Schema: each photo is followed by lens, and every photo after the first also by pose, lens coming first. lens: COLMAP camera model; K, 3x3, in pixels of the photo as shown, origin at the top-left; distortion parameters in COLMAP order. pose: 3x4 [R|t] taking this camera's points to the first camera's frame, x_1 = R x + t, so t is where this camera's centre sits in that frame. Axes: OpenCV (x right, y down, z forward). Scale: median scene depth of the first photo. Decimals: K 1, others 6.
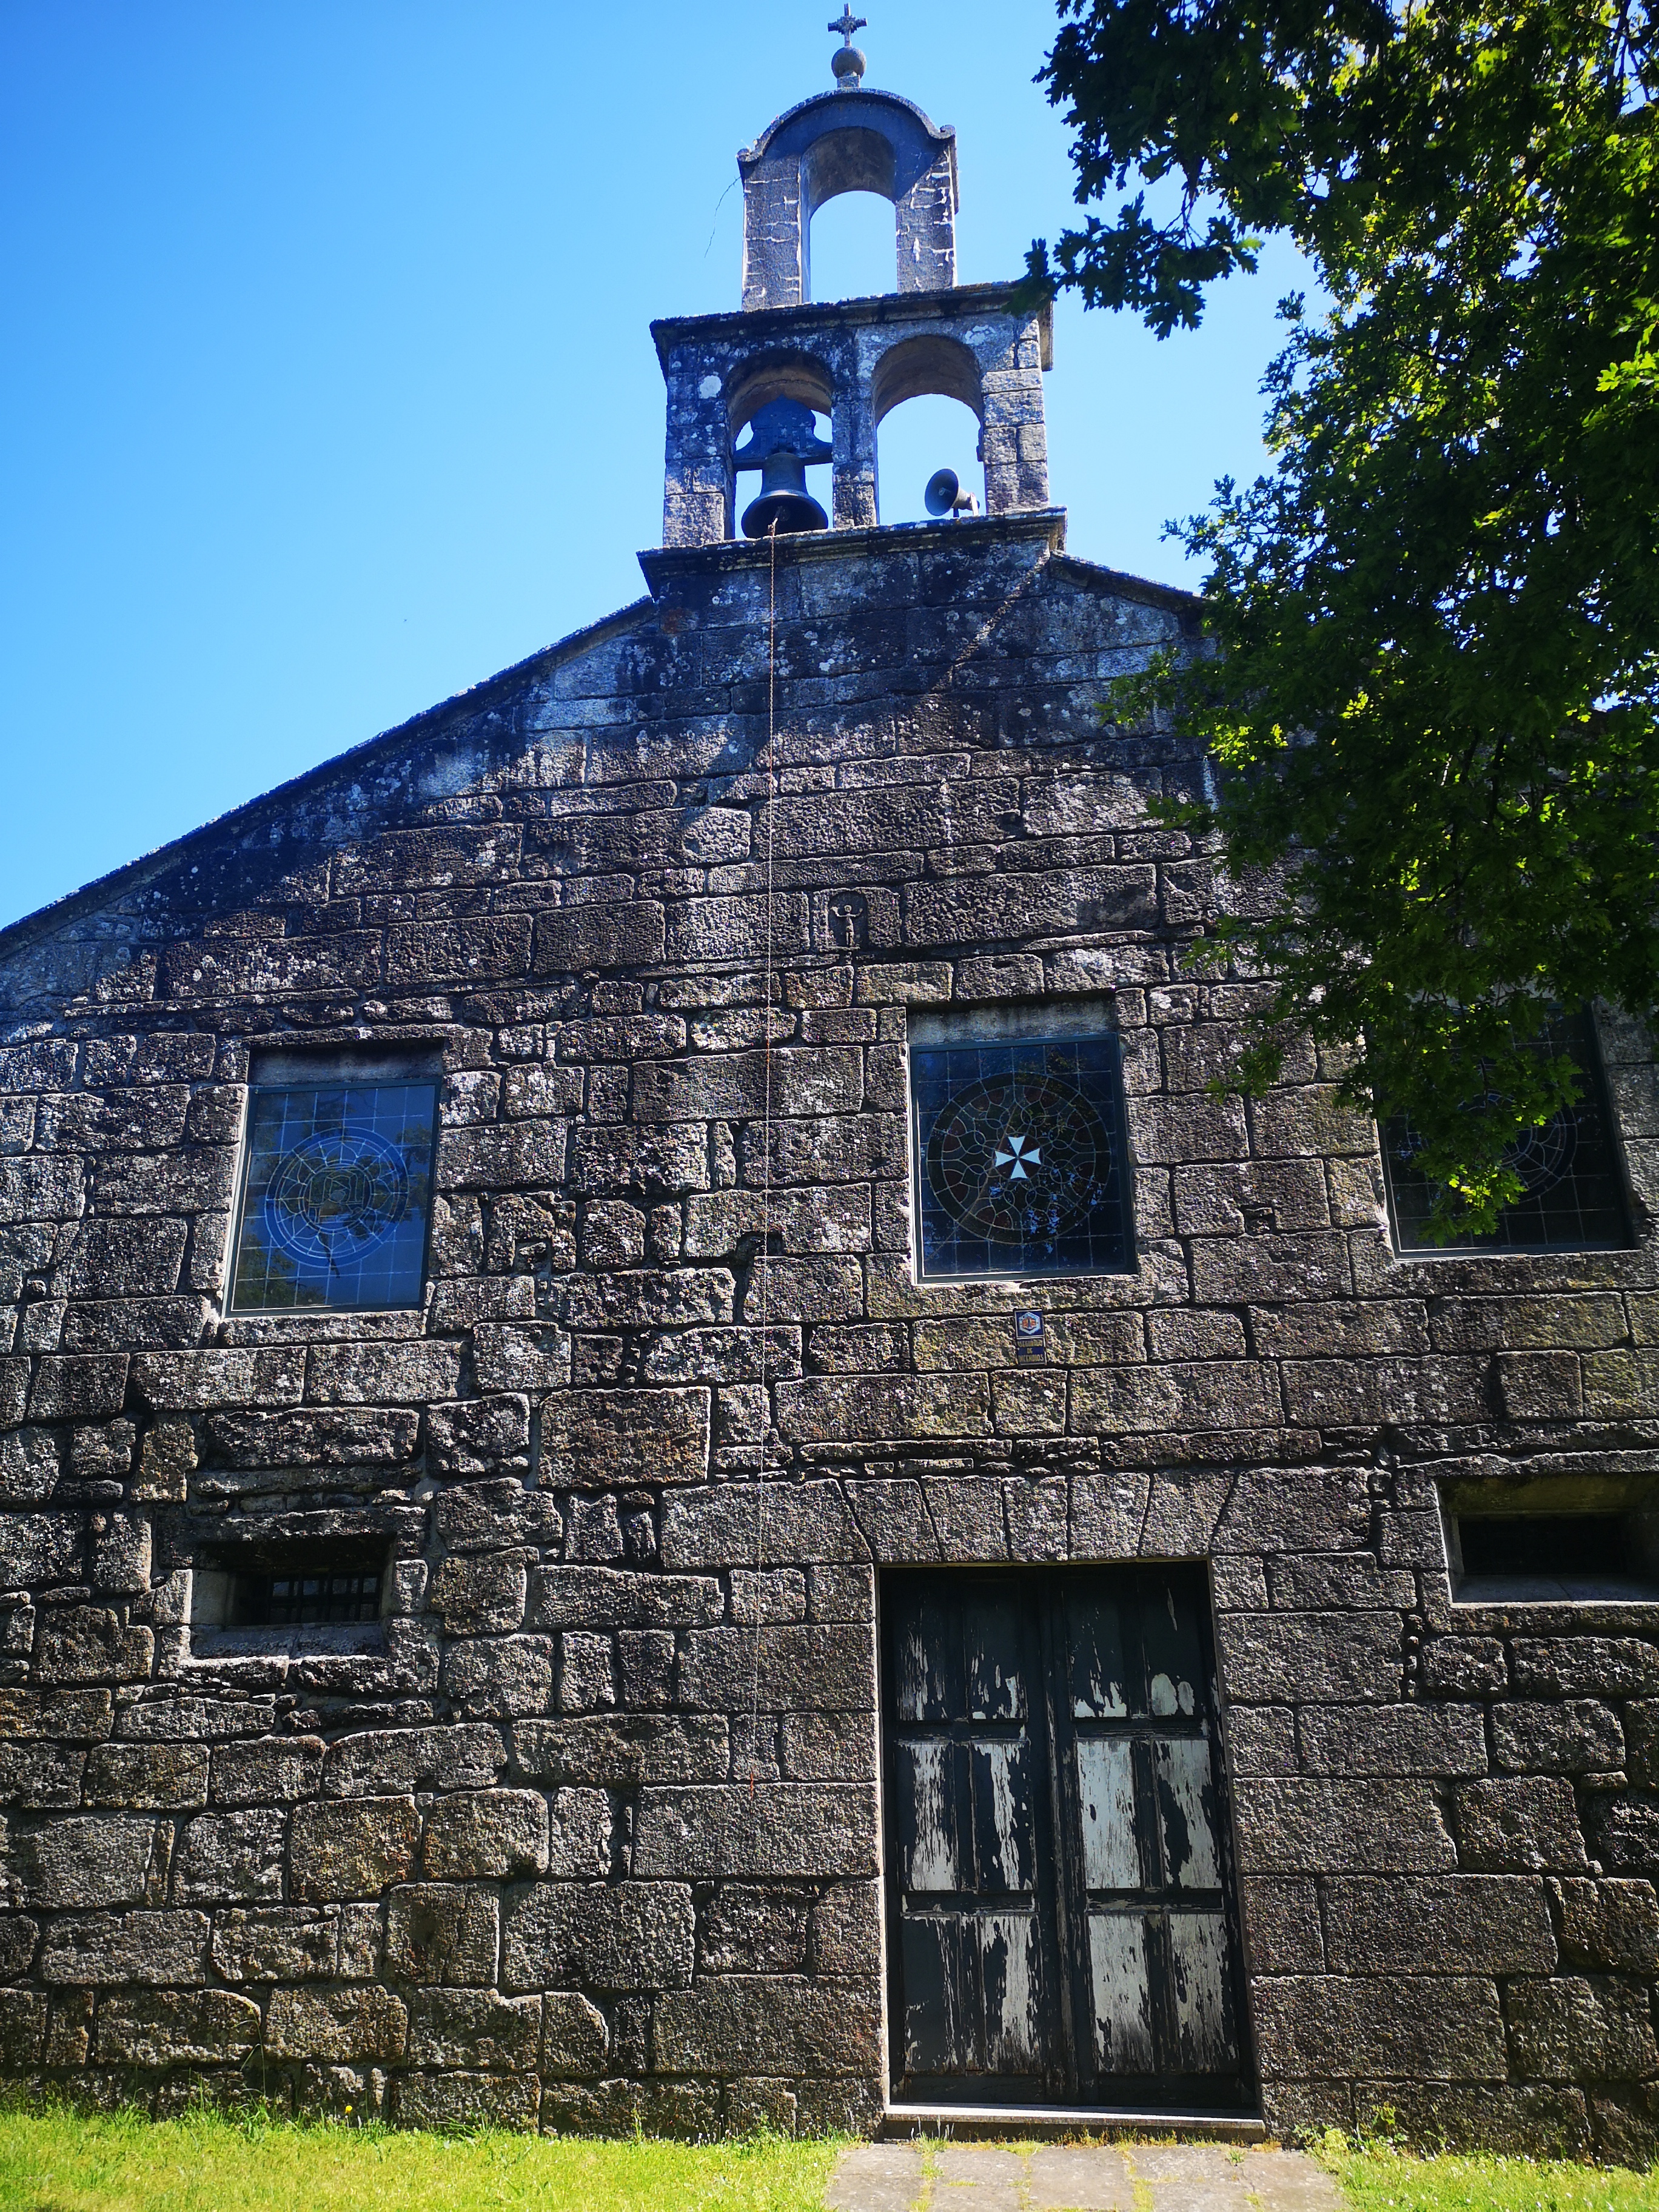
lens RADIAL K [[1710.7, 0, 781.1], [0, 1710.7, 1102.1], [0, 0, 1]] dist [0.069223, -0.067799]
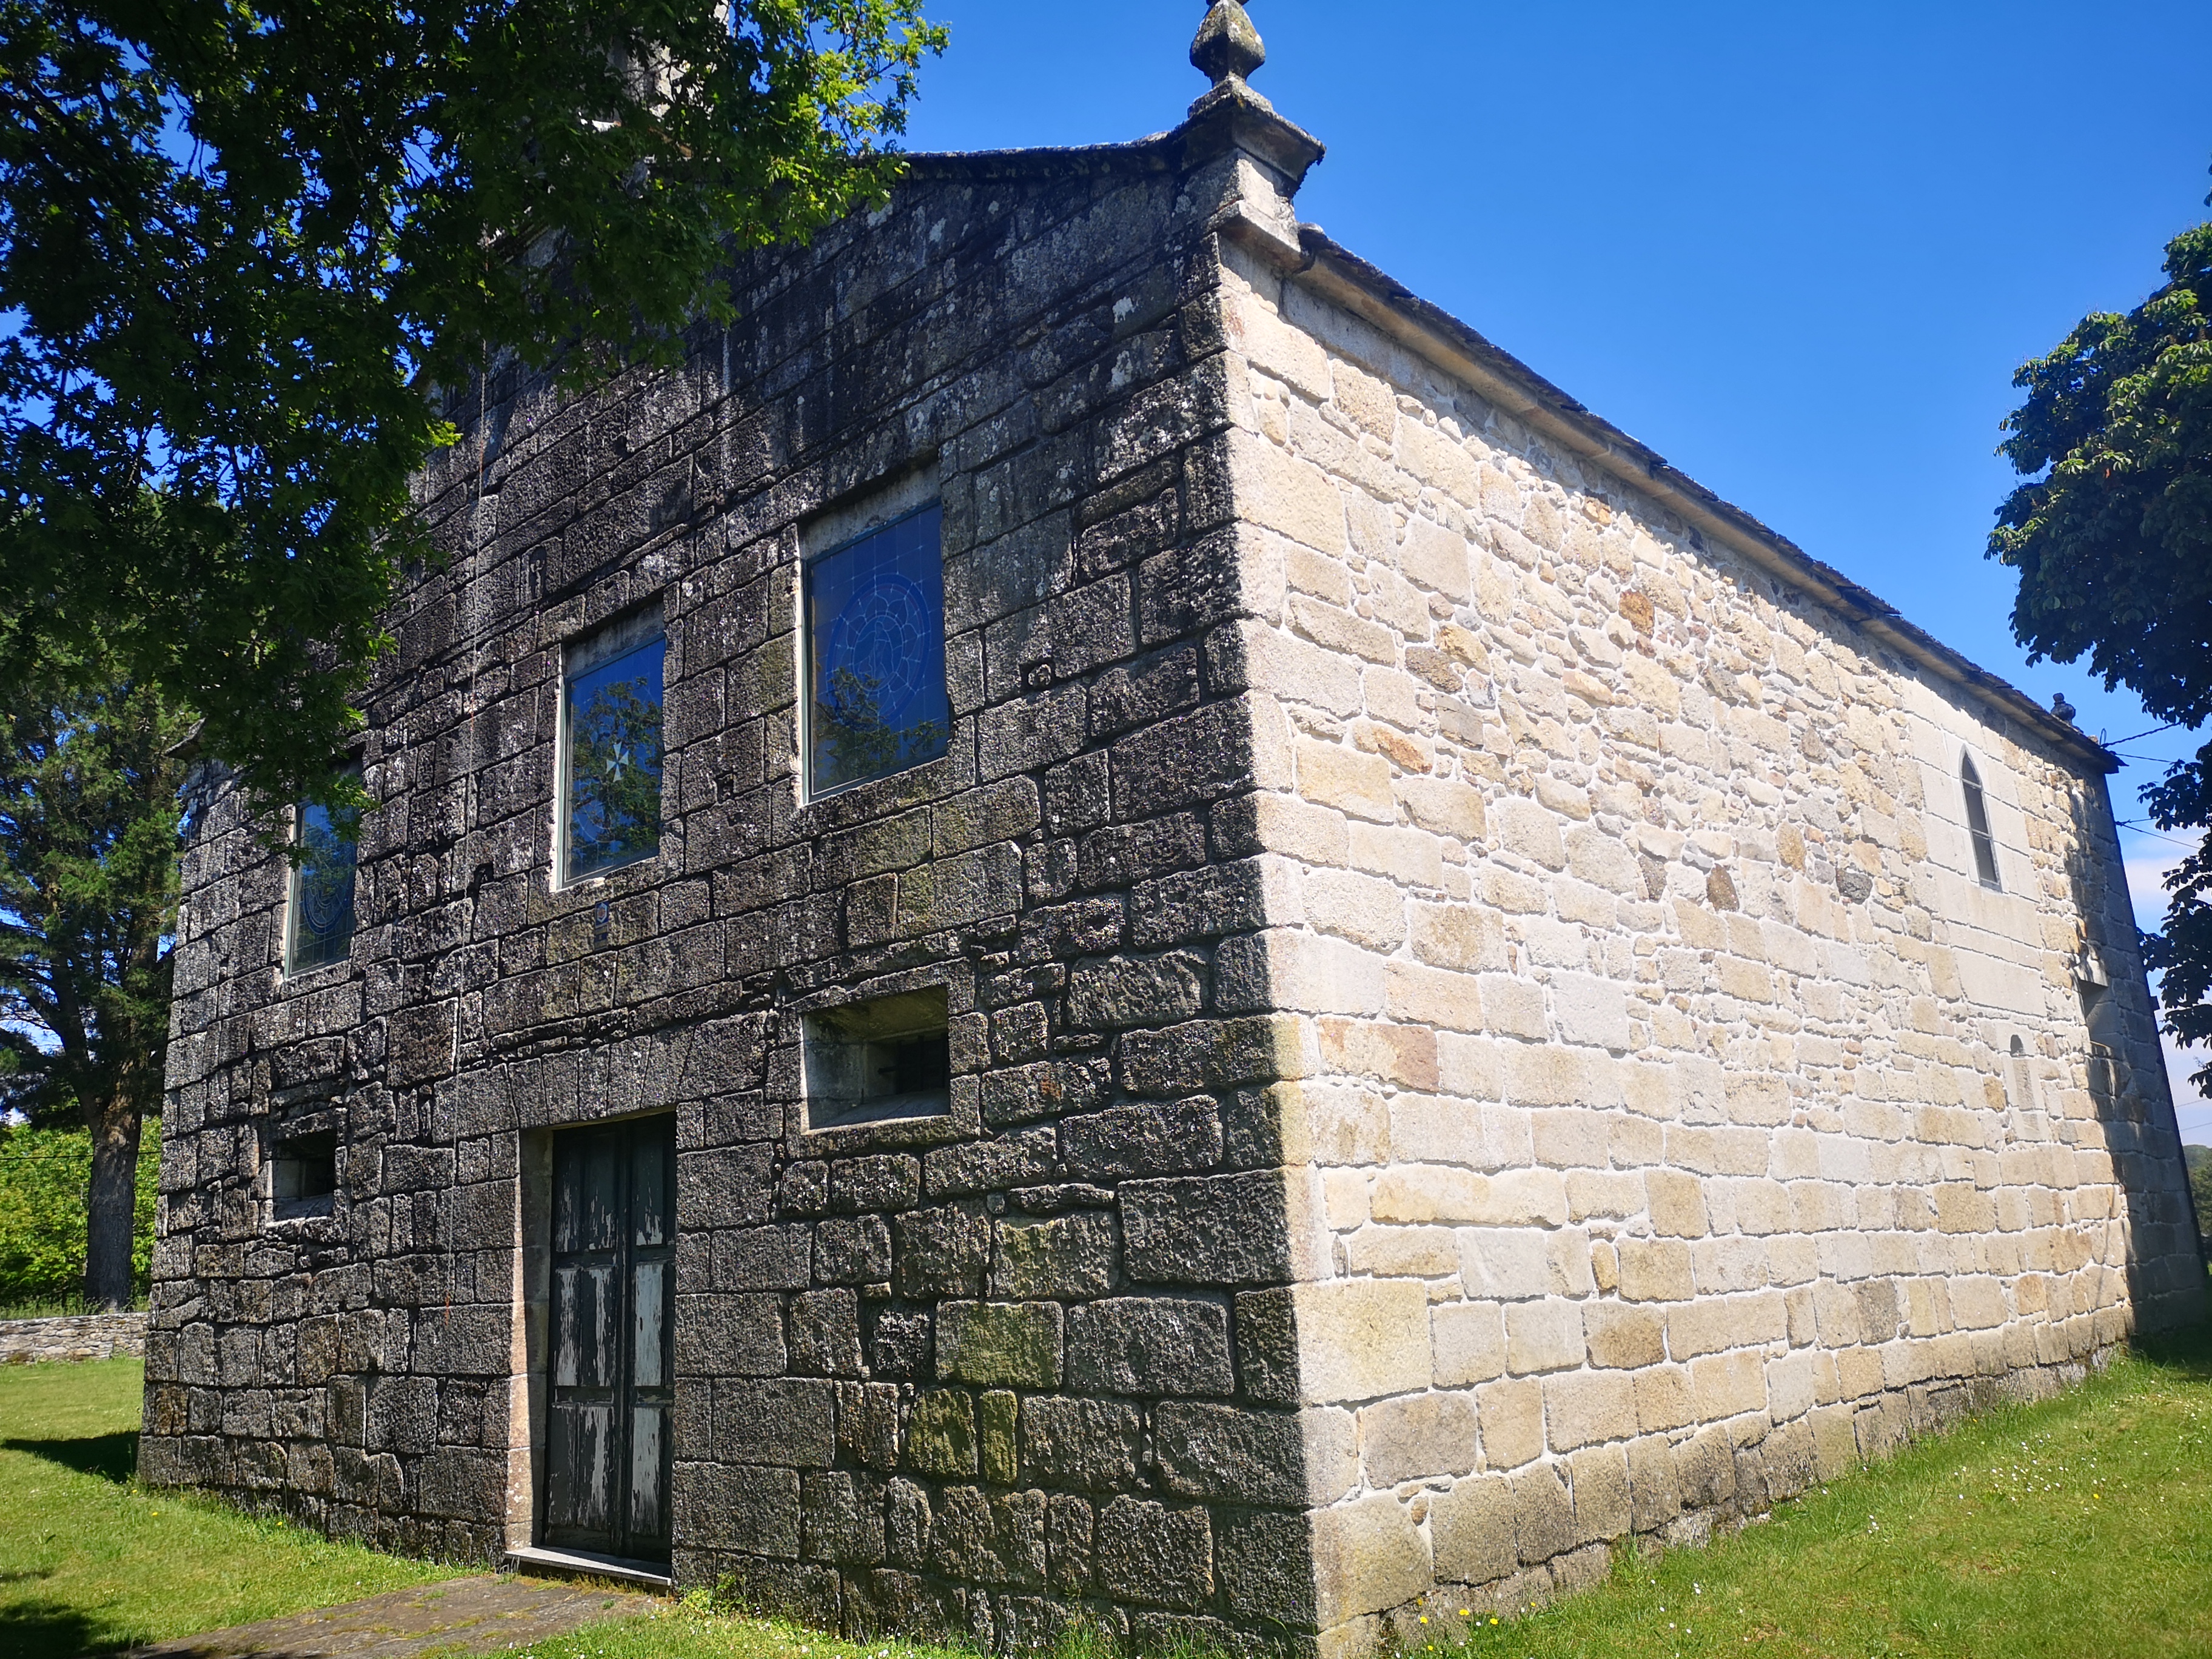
lens RADIAL K [[1710.7, 0, 1119.1], [0, 1710.7, 825.1], [0, 0, 1]] dist [0.069223, -0.067799]
pose [[0.812588, -0.164511, -0.559139, 1.123081], [0.240749, 0.968412, 0.064949, 0.085517], [0.530792, -0.187389, 0.826526, 0.267011]]
